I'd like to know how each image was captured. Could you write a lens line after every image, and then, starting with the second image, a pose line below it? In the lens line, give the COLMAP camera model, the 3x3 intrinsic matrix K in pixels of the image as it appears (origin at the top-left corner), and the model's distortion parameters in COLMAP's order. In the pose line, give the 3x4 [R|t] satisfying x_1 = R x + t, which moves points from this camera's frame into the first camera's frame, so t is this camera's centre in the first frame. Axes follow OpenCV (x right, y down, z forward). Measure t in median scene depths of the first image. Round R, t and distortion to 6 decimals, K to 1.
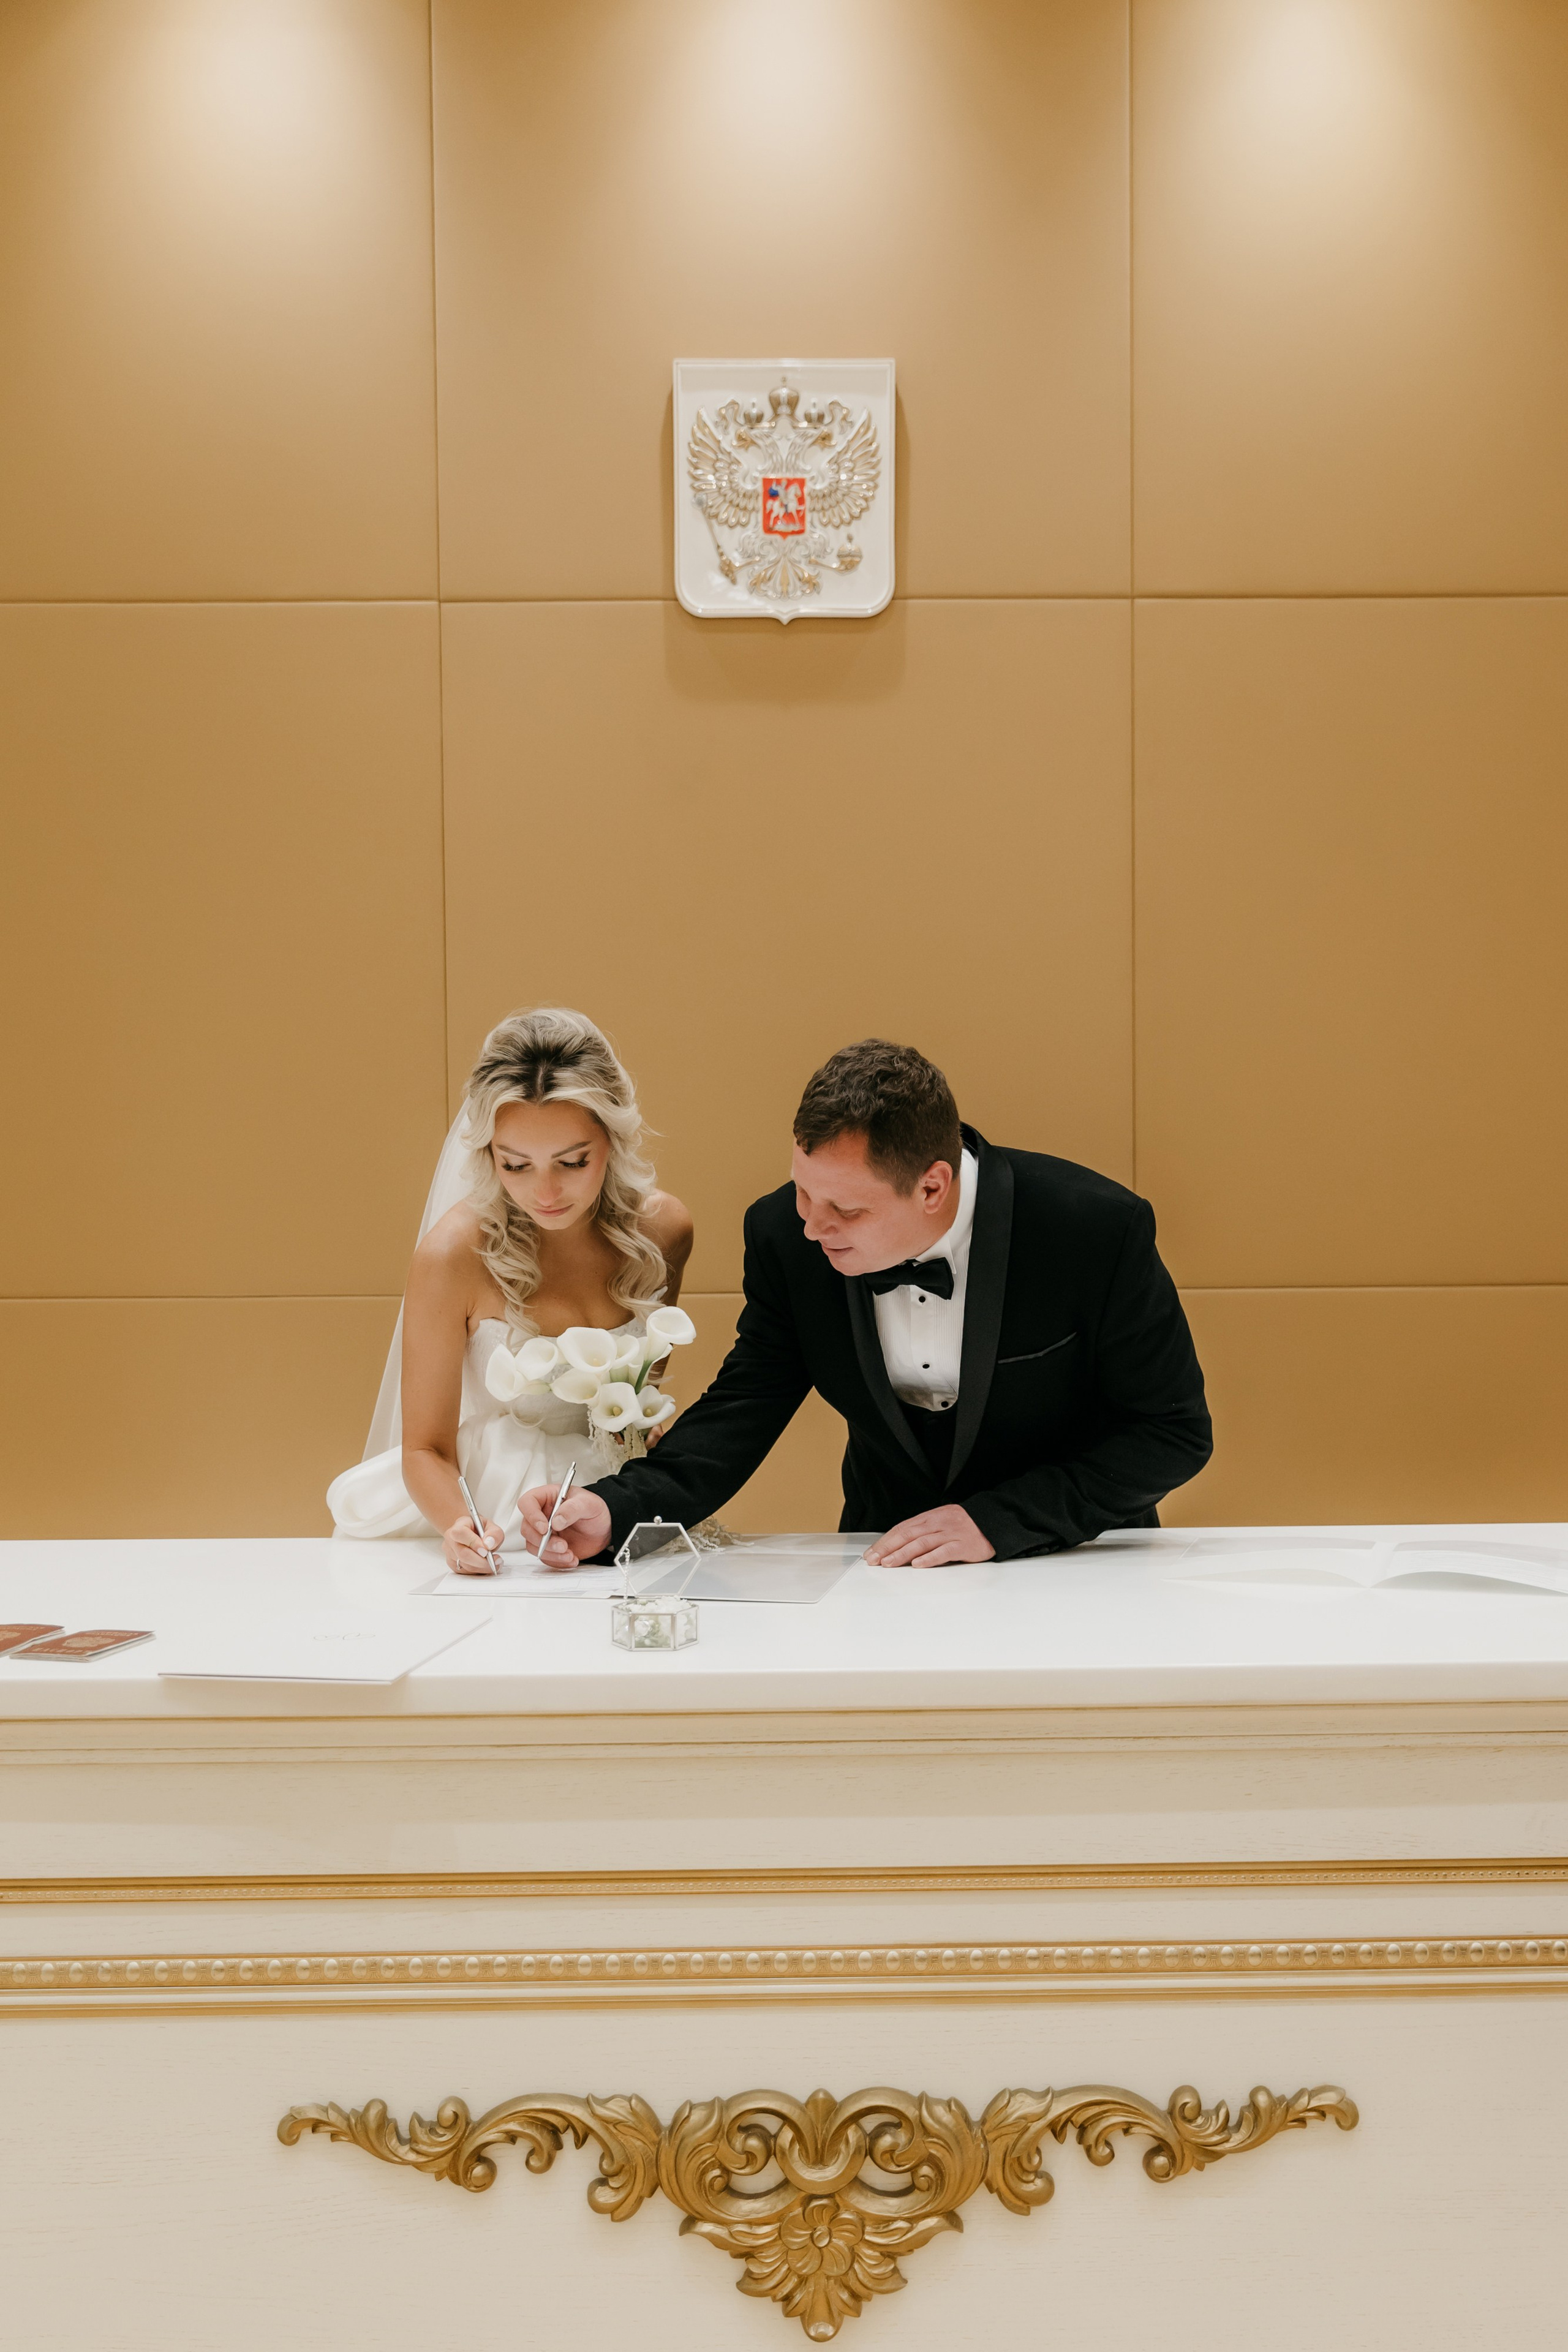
lens RADIAL K [[2450.7, 0, 784.0], [0, 2450.7, 1176.0], [0, 0, 1]] dist [0.120149, 0.000400]
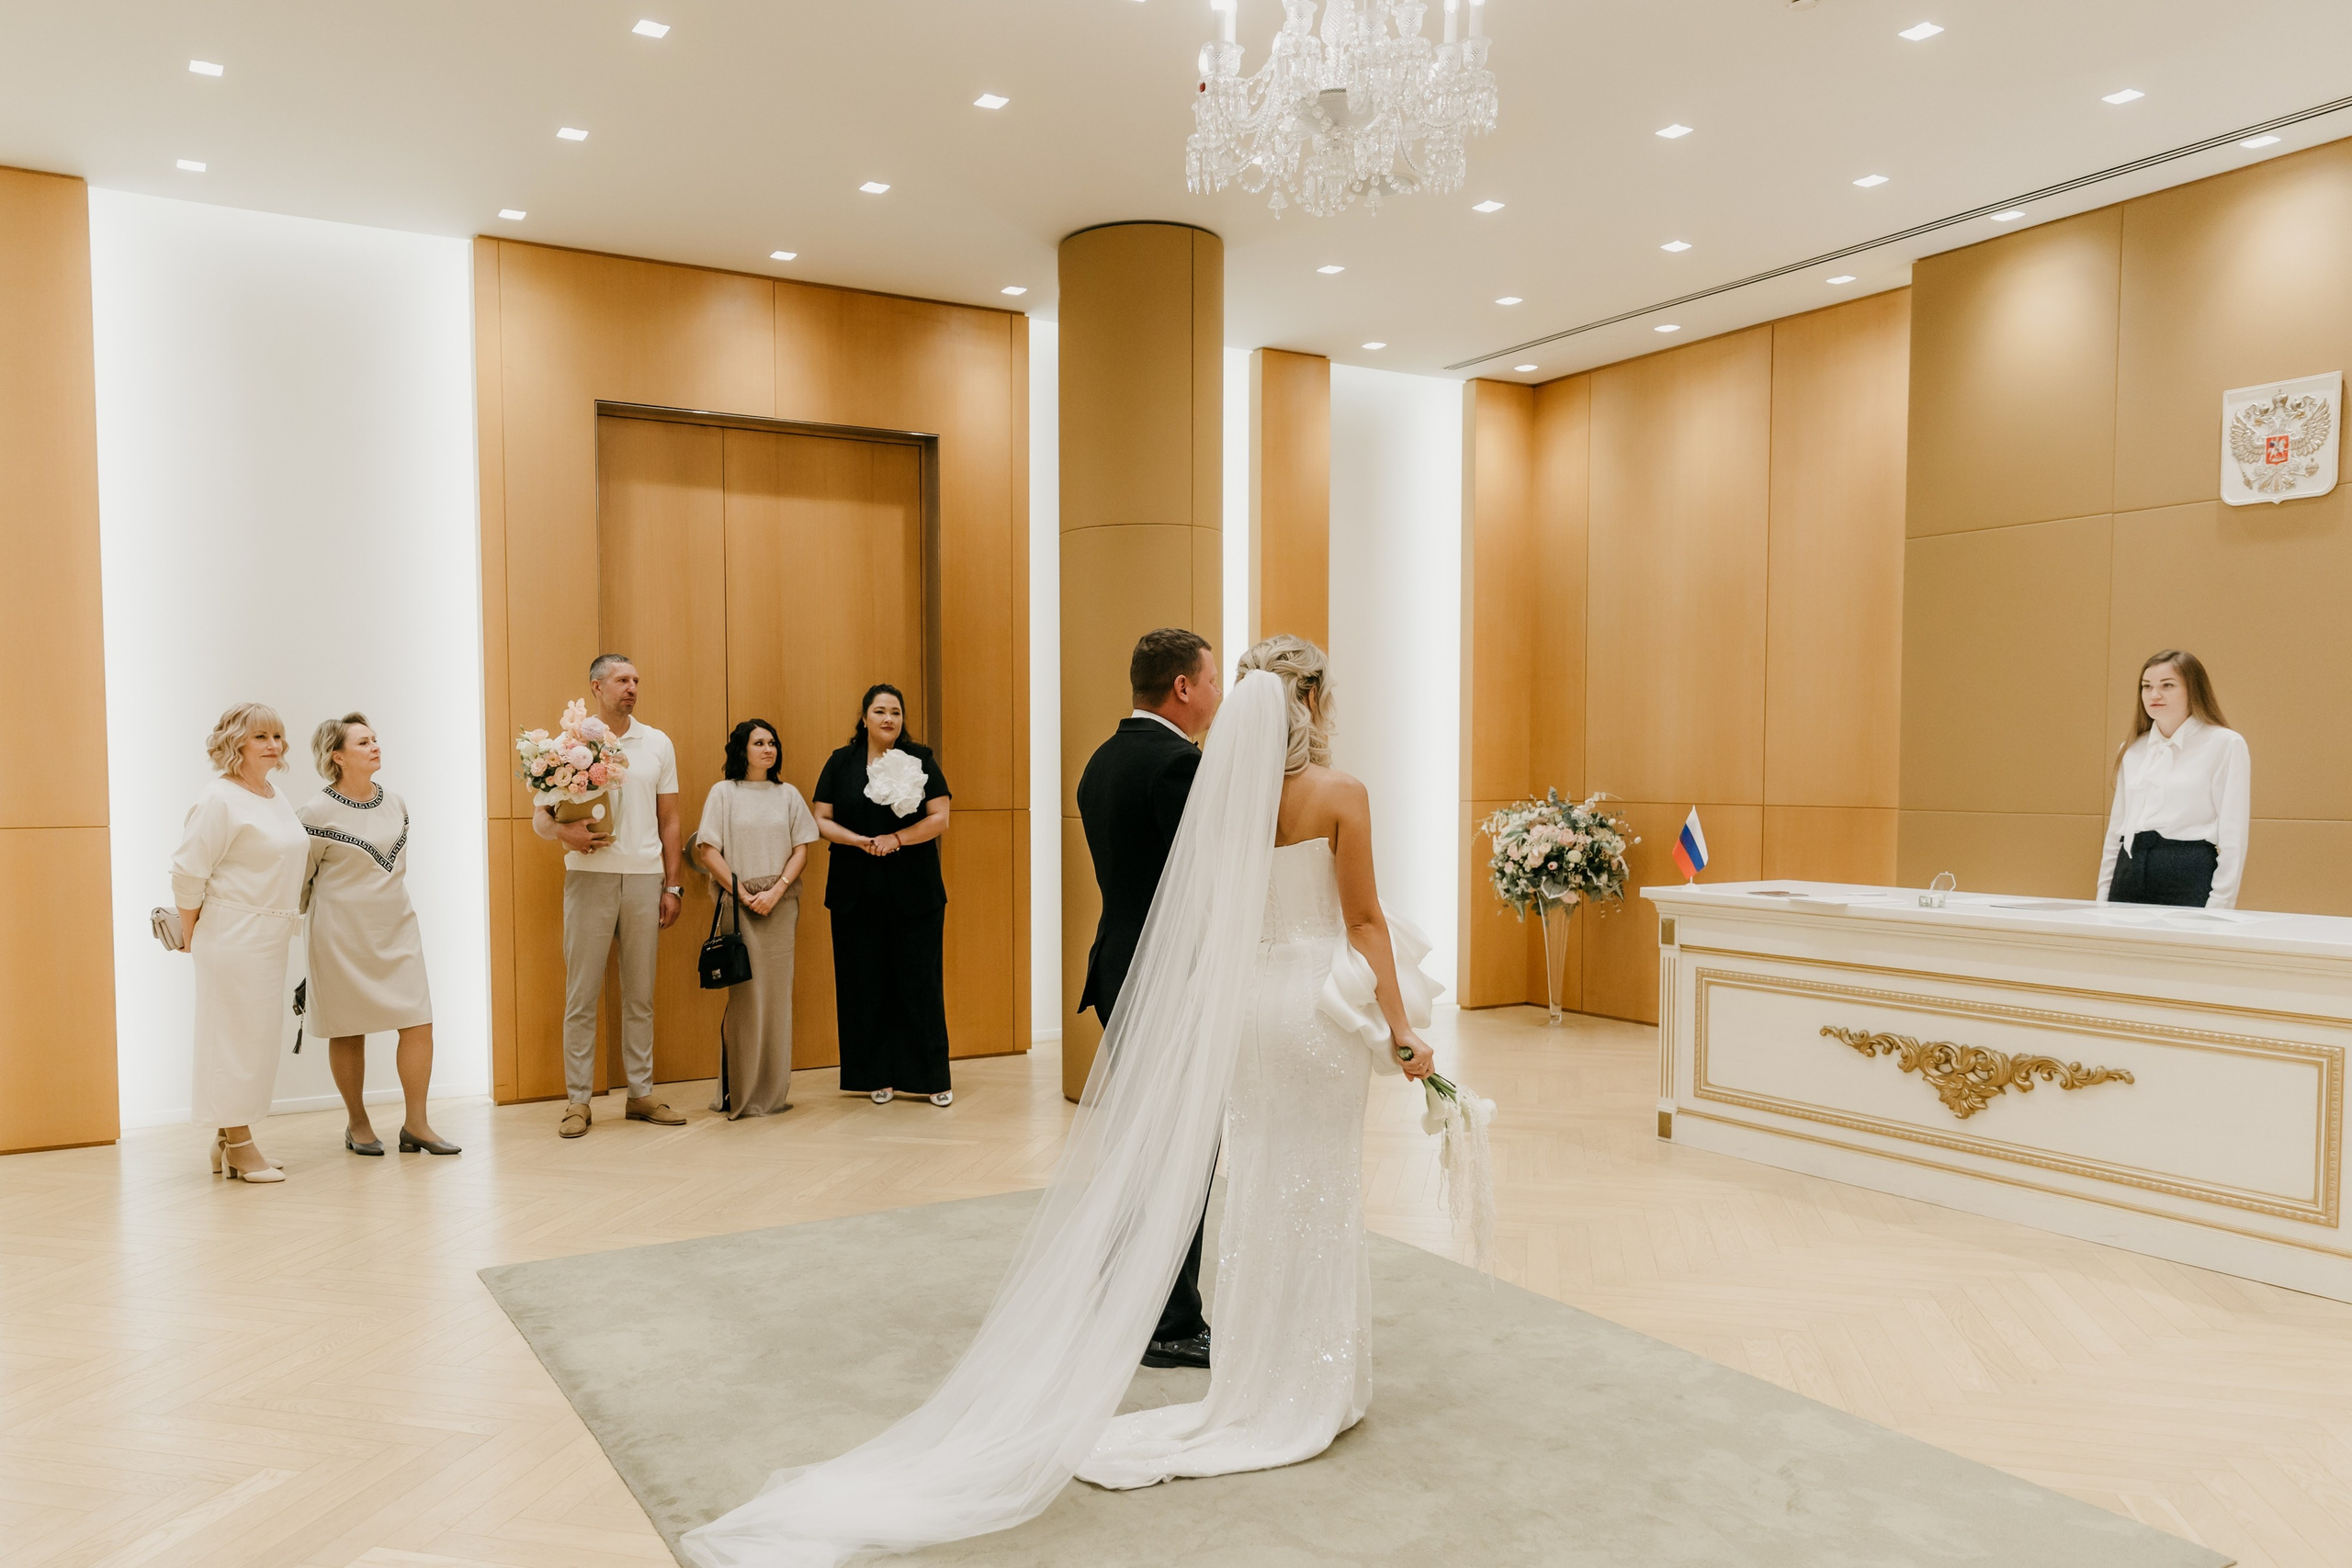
lens RADIAL K [[1676.9, 0, 1174.1], [0, 1676.9, 848.6], [0, 0, 1]] dist [-0.001203, -0.001275]
pose [[0.523293, 0.054916, -0.850381, 0.748130], [-0.018937, 0.998424, 0.052824, 0.013236], [0.851942, -0.011538, 0.523509, -0.566020]]
